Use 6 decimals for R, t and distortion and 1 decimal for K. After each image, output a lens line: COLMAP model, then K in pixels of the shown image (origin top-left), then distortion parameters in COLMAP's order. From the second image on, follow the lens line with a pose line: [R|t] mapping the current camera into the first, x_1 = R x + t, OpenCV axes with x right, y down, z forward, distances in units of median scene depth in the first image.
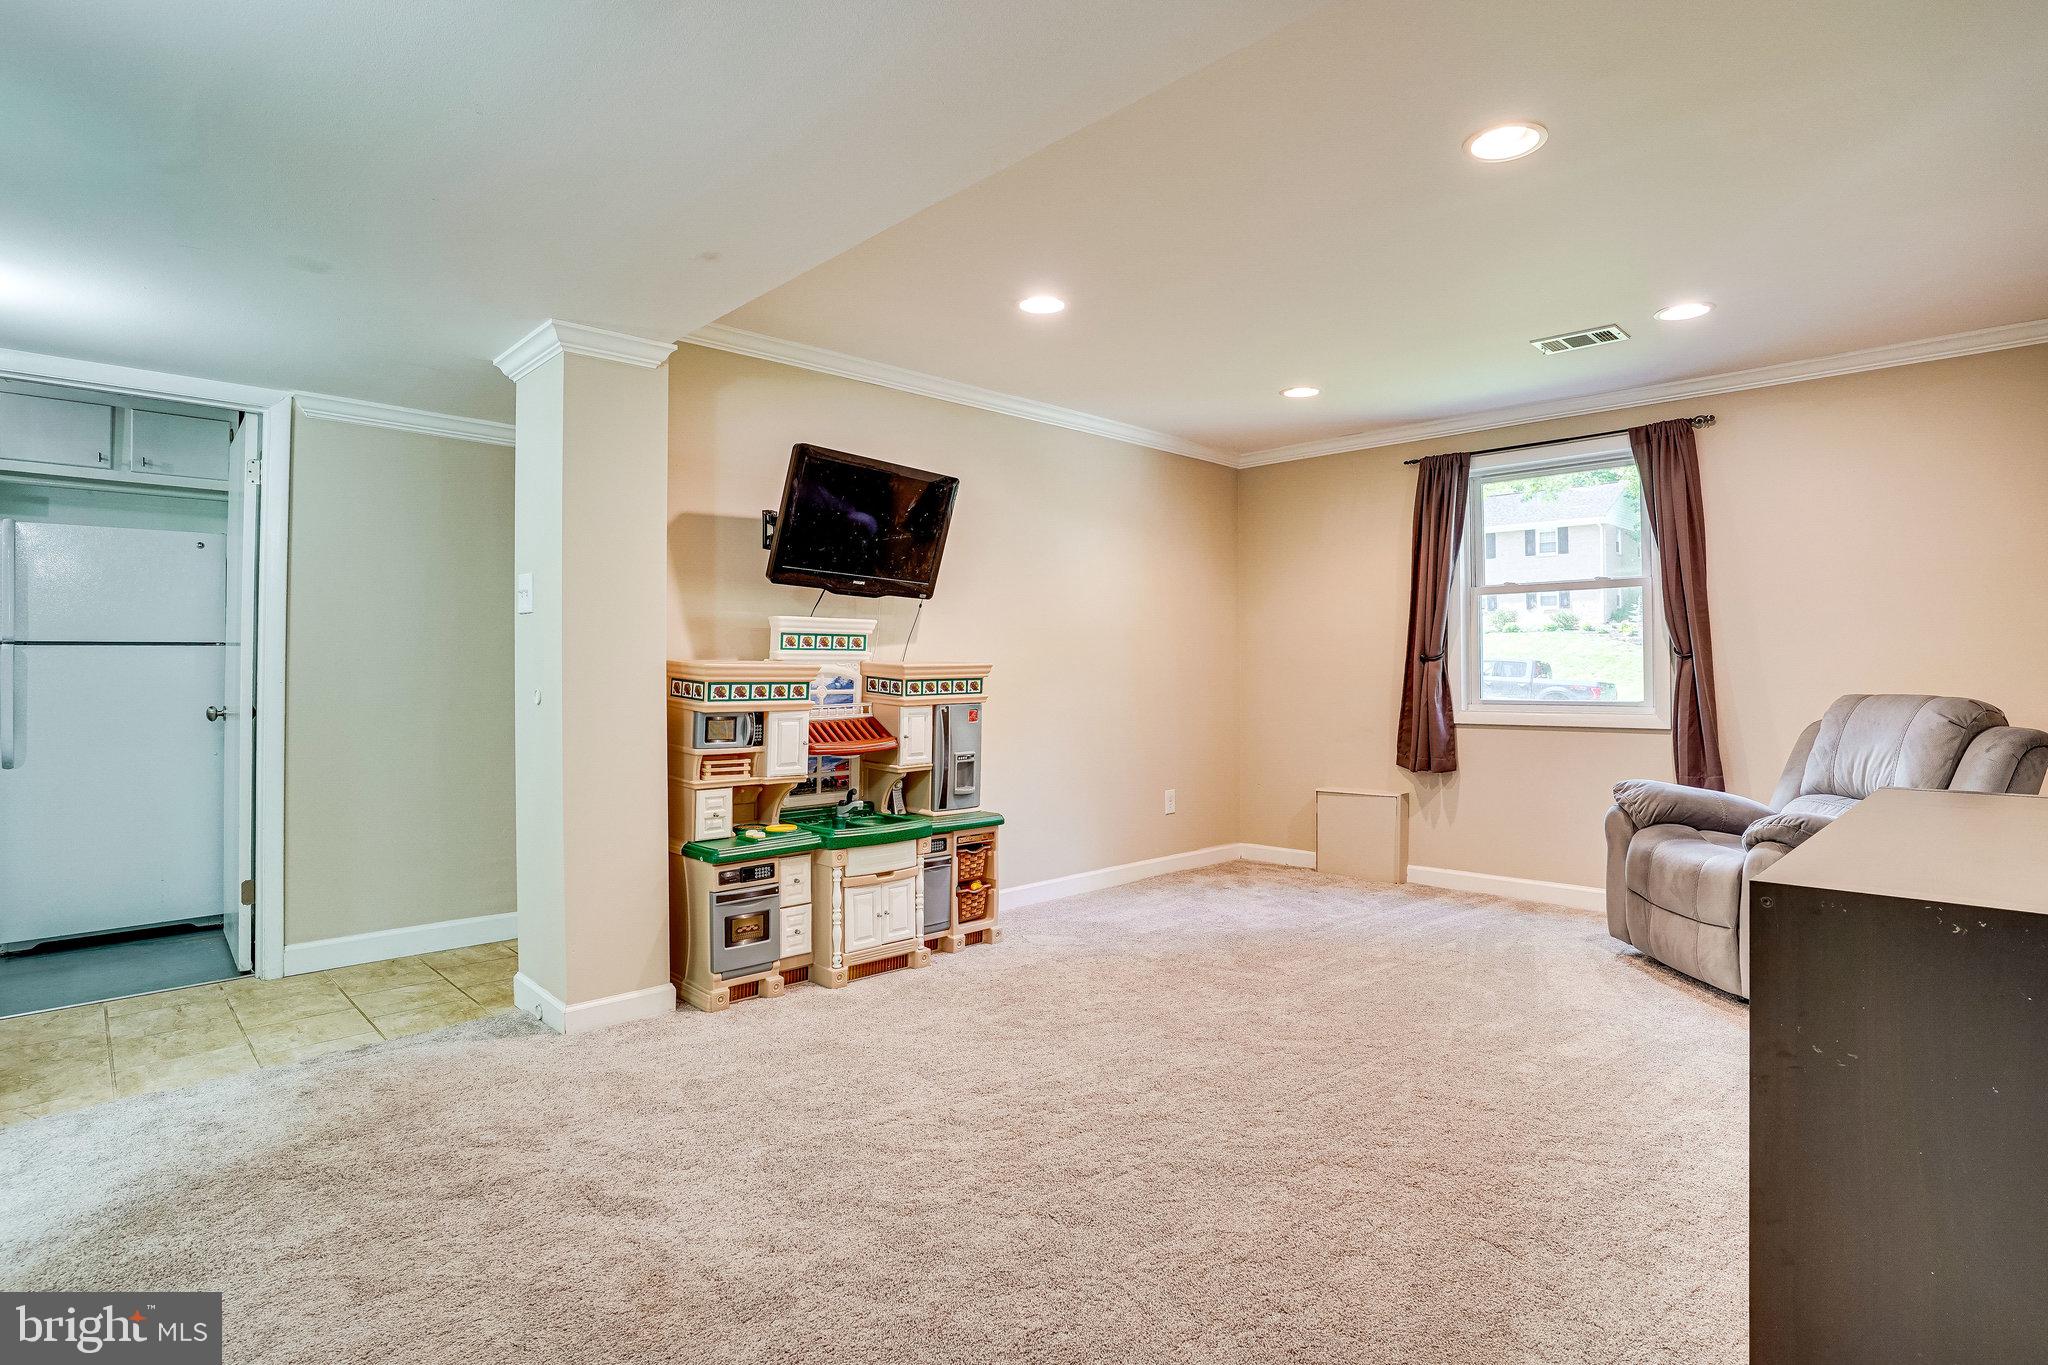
lens RADIAL K [[1022.5, 0, 1023.7], [0, 1022.5, 645.5], [0, 0, 1]] dist [-0.072169, 0.030564]
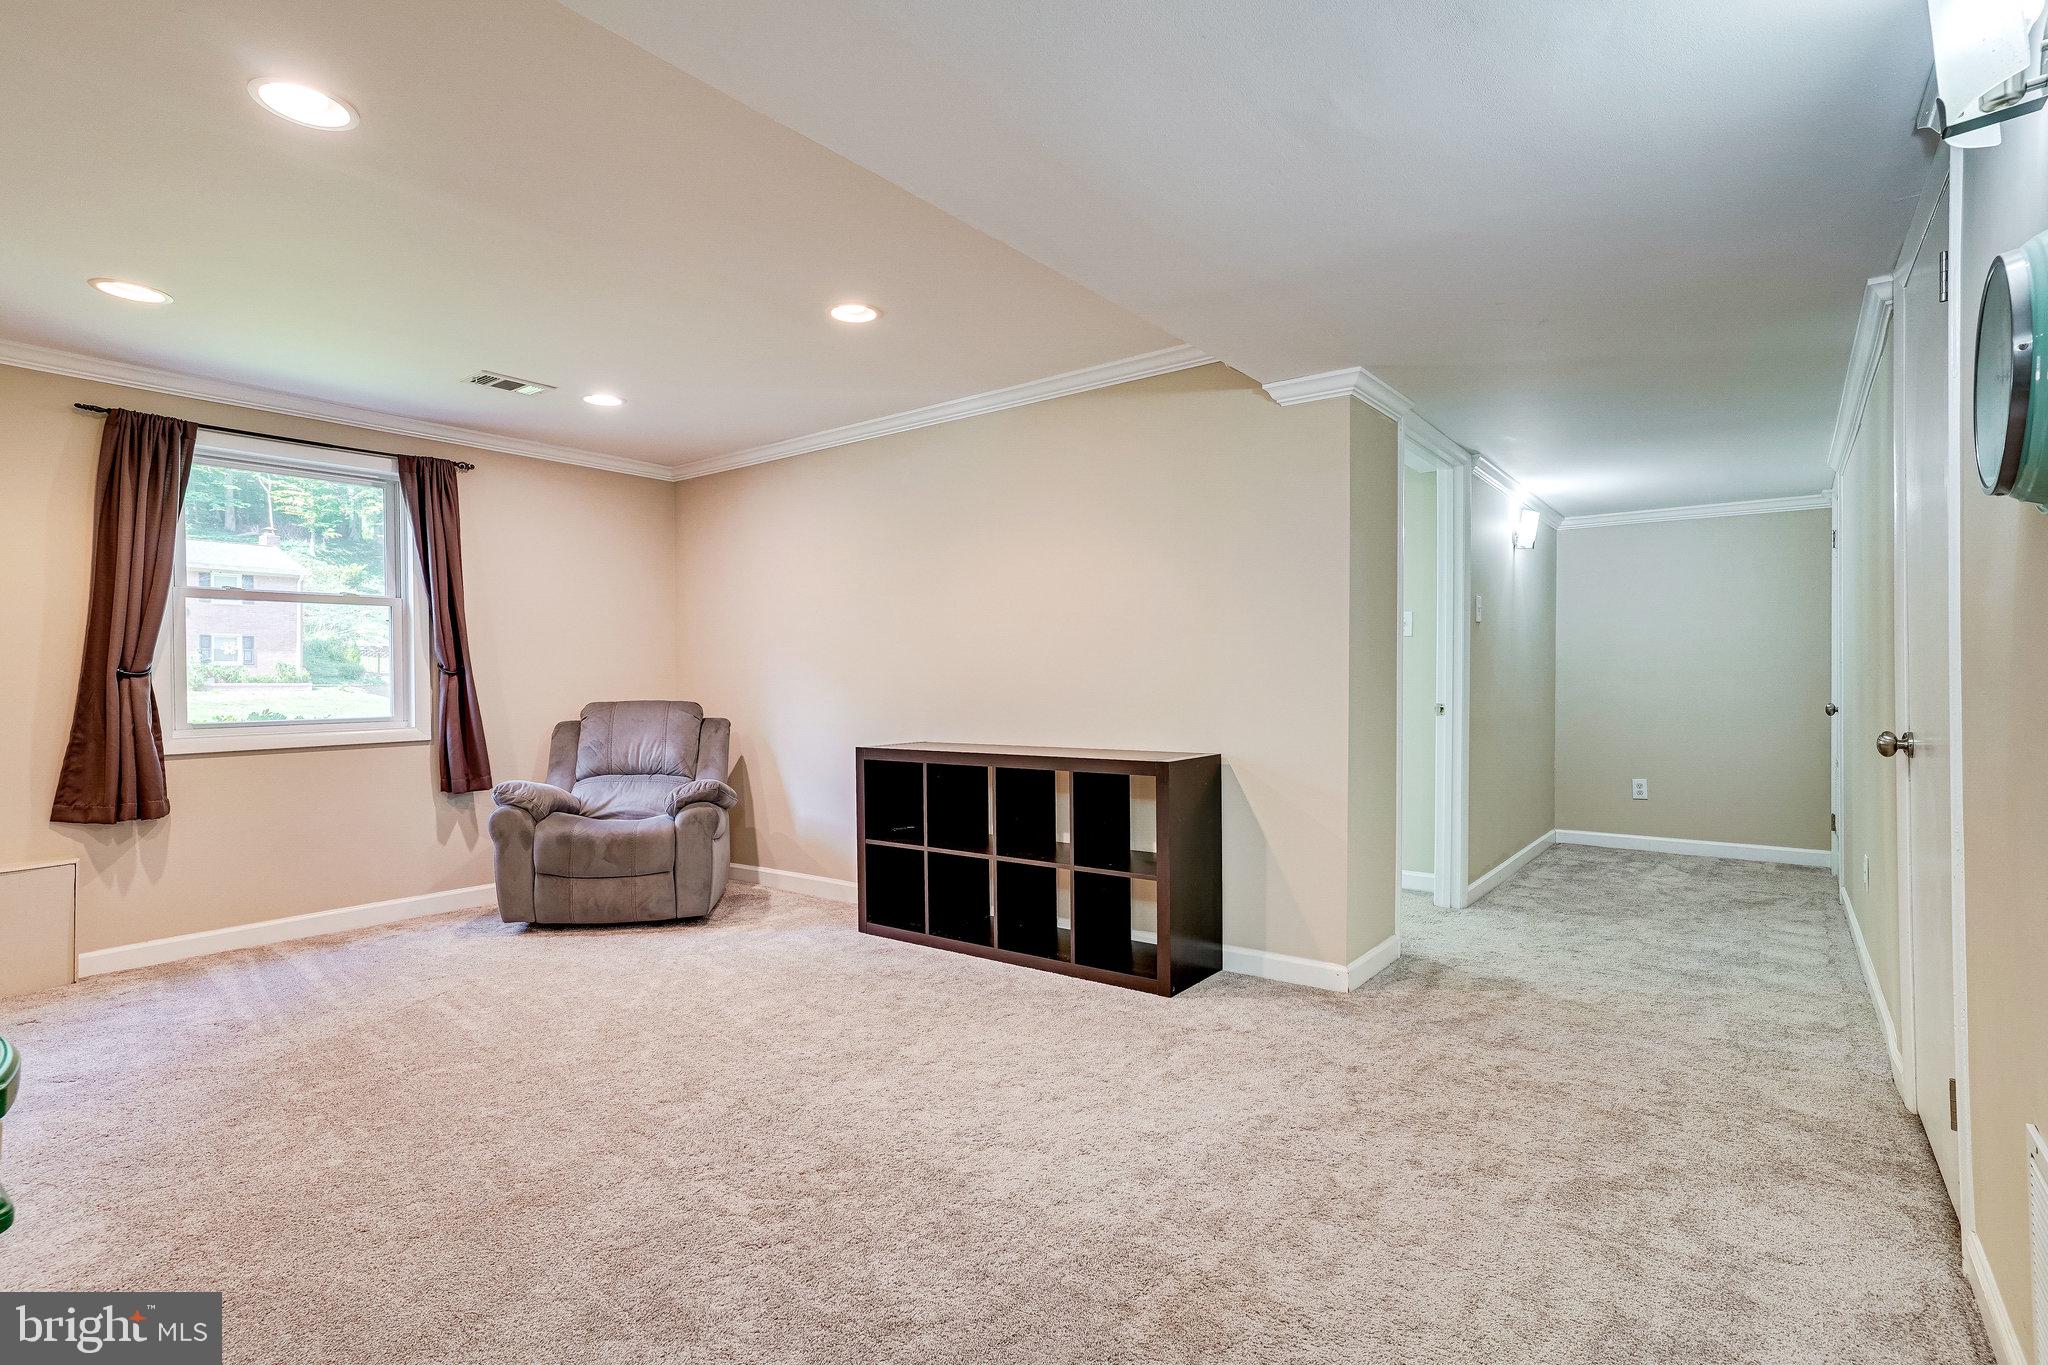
lens RADIAL K [[1022.5, 0, 1023.7], [0, 1022.5, 645.5], [0, 0, 1]] dist [-0.072169, 0.030564]
pose [[-0.181916, 0.035535, 0.982672, -0.516037], [-0.011008, 0.999211, -0.038171, 0.014829], [-0.983252, -0.017761, -0.181382, 0.528906]]
